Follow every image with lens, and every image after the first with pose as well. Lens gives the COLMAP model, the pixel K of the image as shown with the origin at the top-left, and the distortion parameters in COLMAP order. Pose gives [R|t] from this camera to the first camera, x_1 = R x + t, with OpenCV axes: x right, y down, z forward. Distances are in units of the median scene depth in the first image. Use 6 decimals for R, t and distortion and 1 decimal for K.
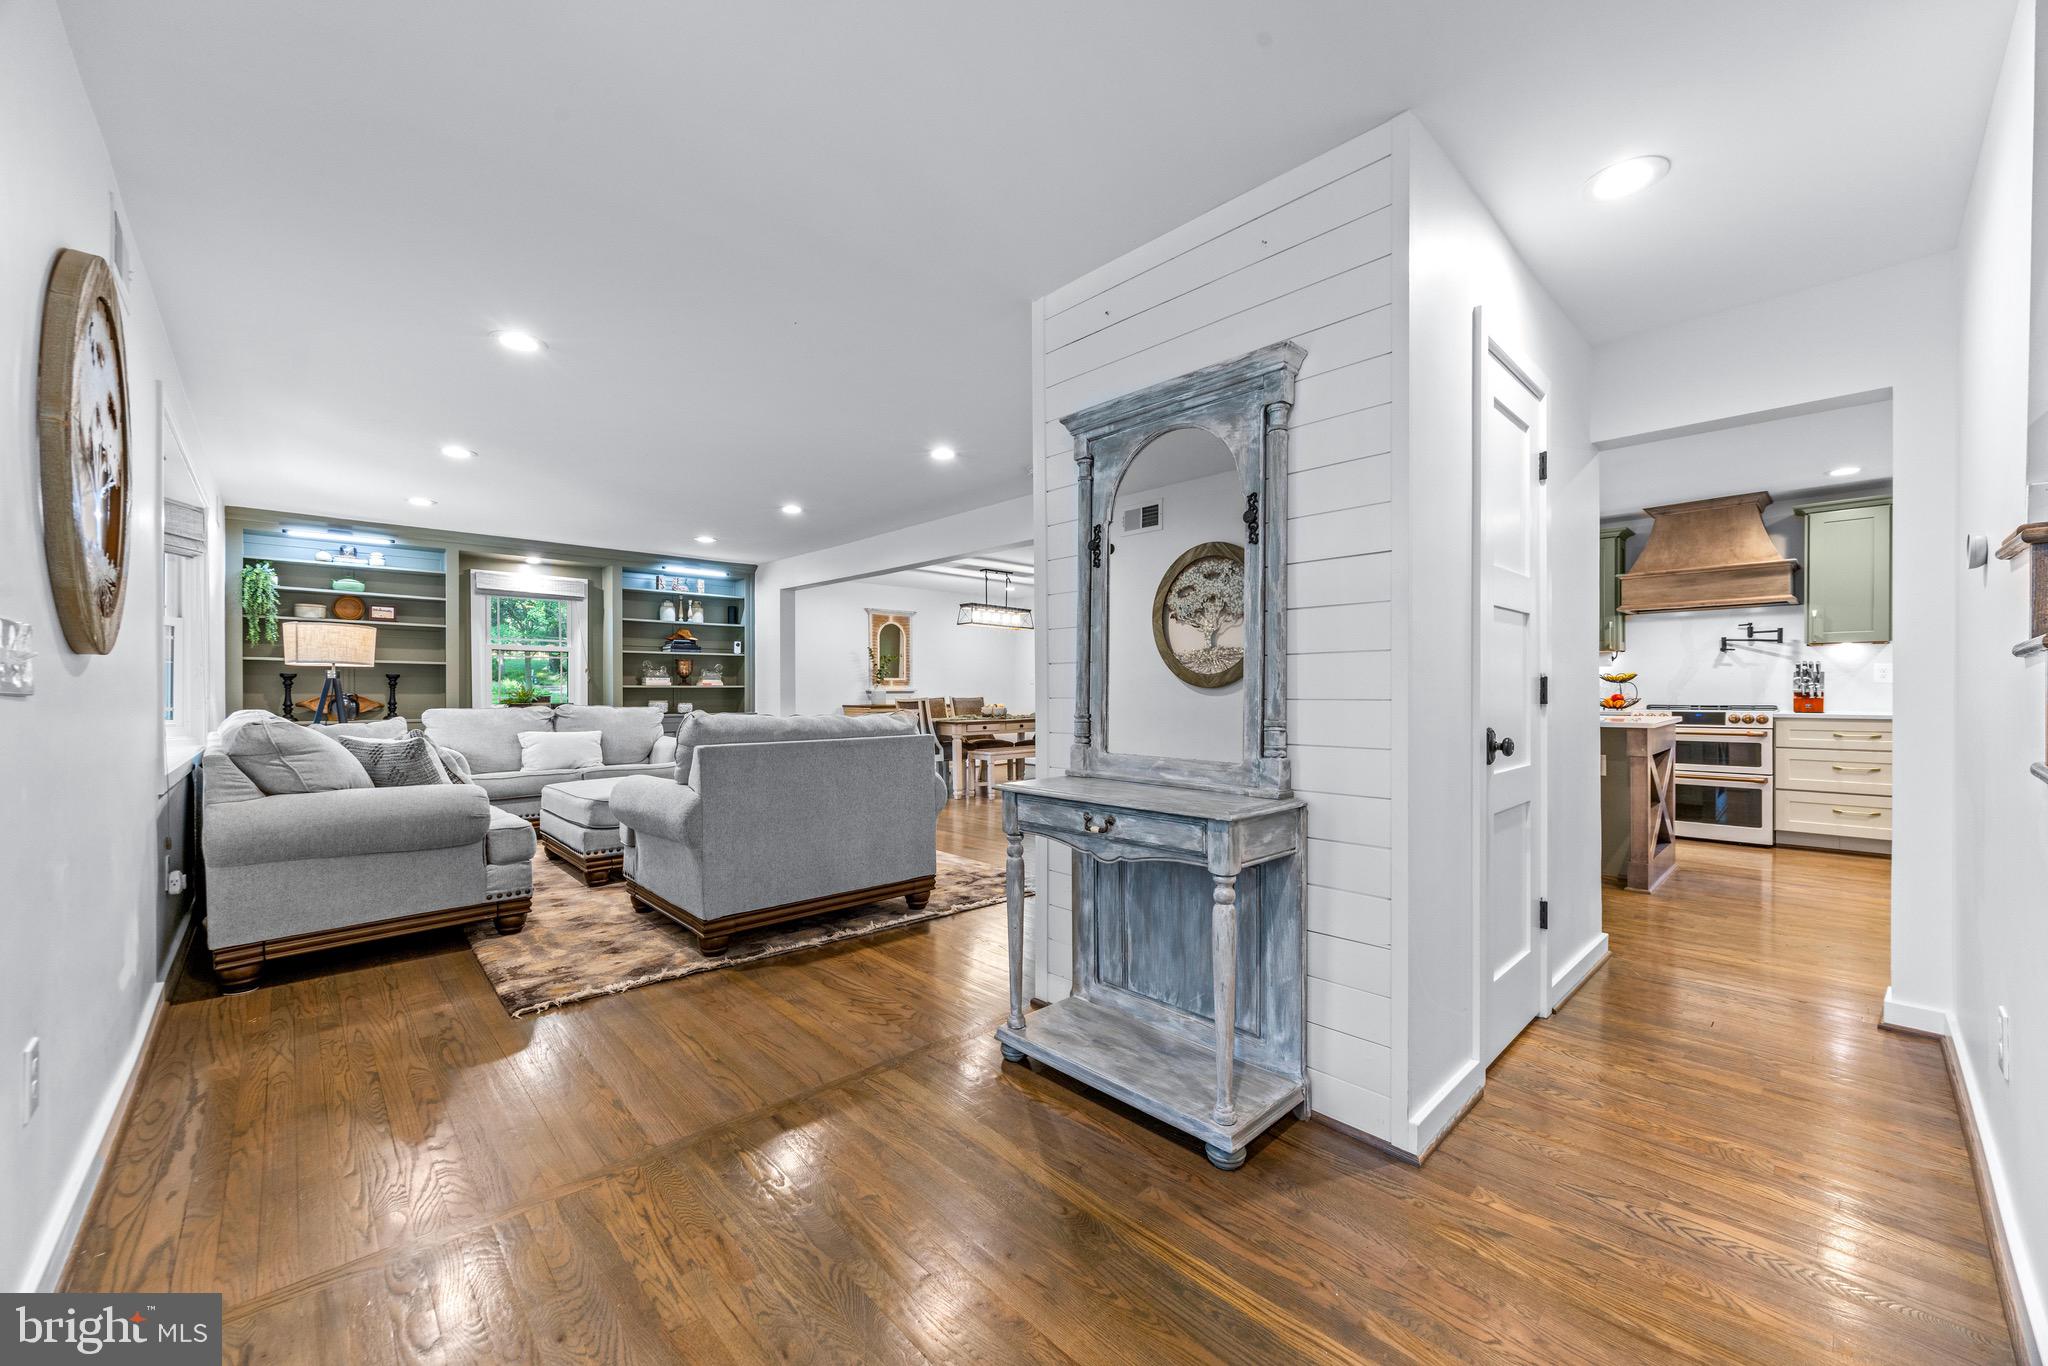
lens RADIAL K [[779.3, 0, 1019.0], [0, 779.3, 695.1], [0, 0, 1]] dist [0.000133, -0.000653]
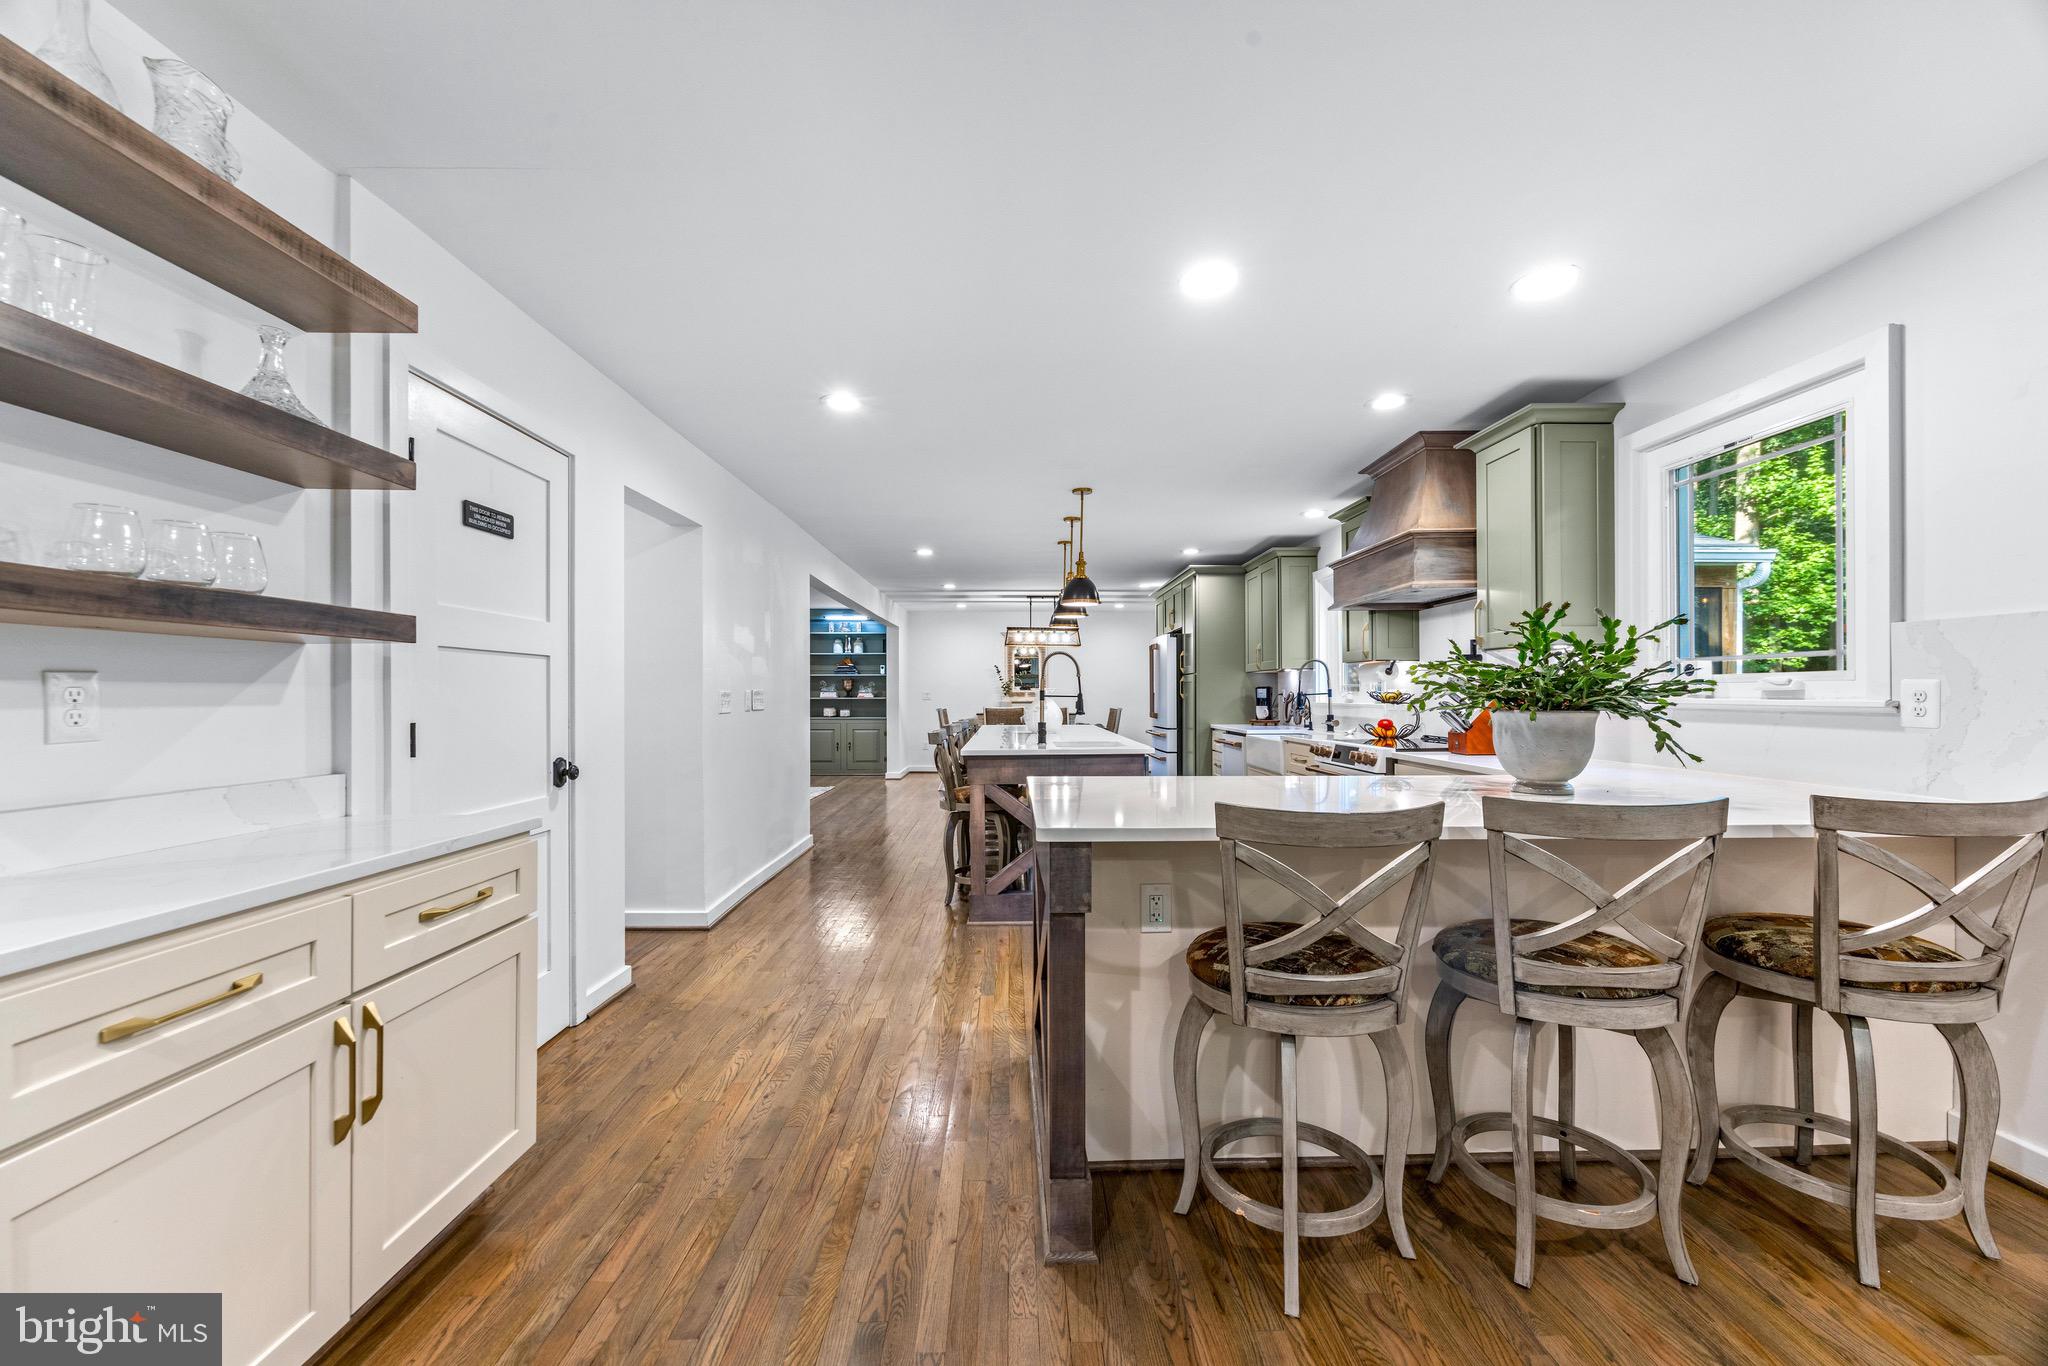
lens RADIAL K [[787.1, 0, 1014.5], [0, 787.1, 690.0], [0, 0, 1]] dist [0.000760, 0.000018]
pose [[0.720185, -0.001620, -0.693781, 1.123342], [-0.004233, 0.999968, -0.006730, -0.024397], [0.693770, 0.007784, 0.720155, 0.236728]]
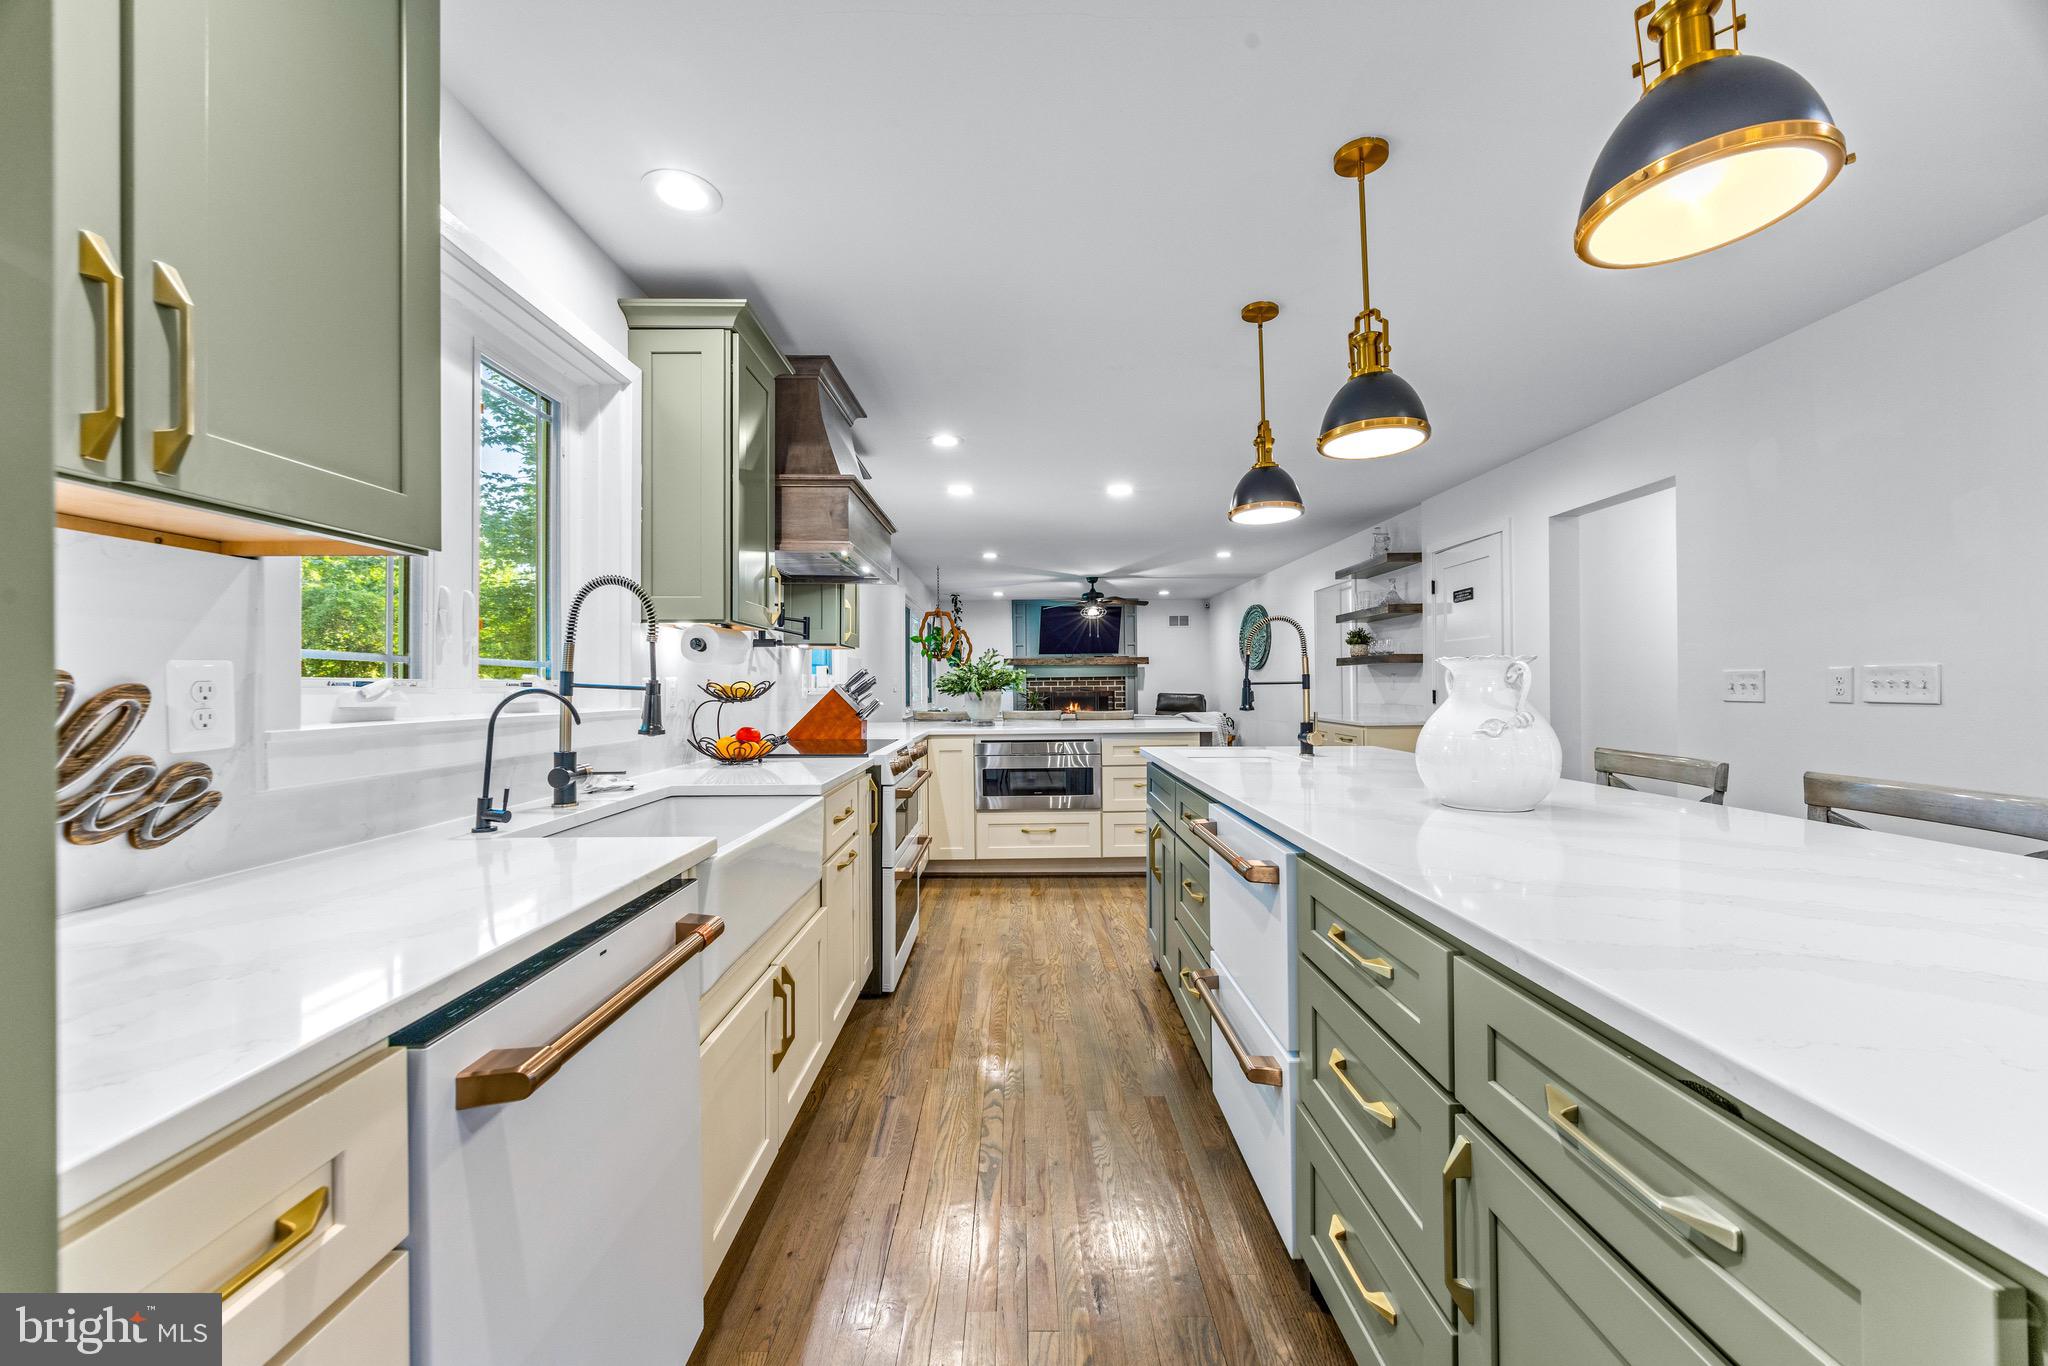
lens RADIAL K [[779.3, 0, 1020.5], [0, 779.3, 687.8], [0, 0, 1]] dist [0.000133, -0.000653]
pose [[-0.716843, 0.008133, 0.697187, 0.377936], [0.016051, 0.999859, 0.004839, -0.025512], [-0.697050, 0.014659, -0.716873, 1.316432]]
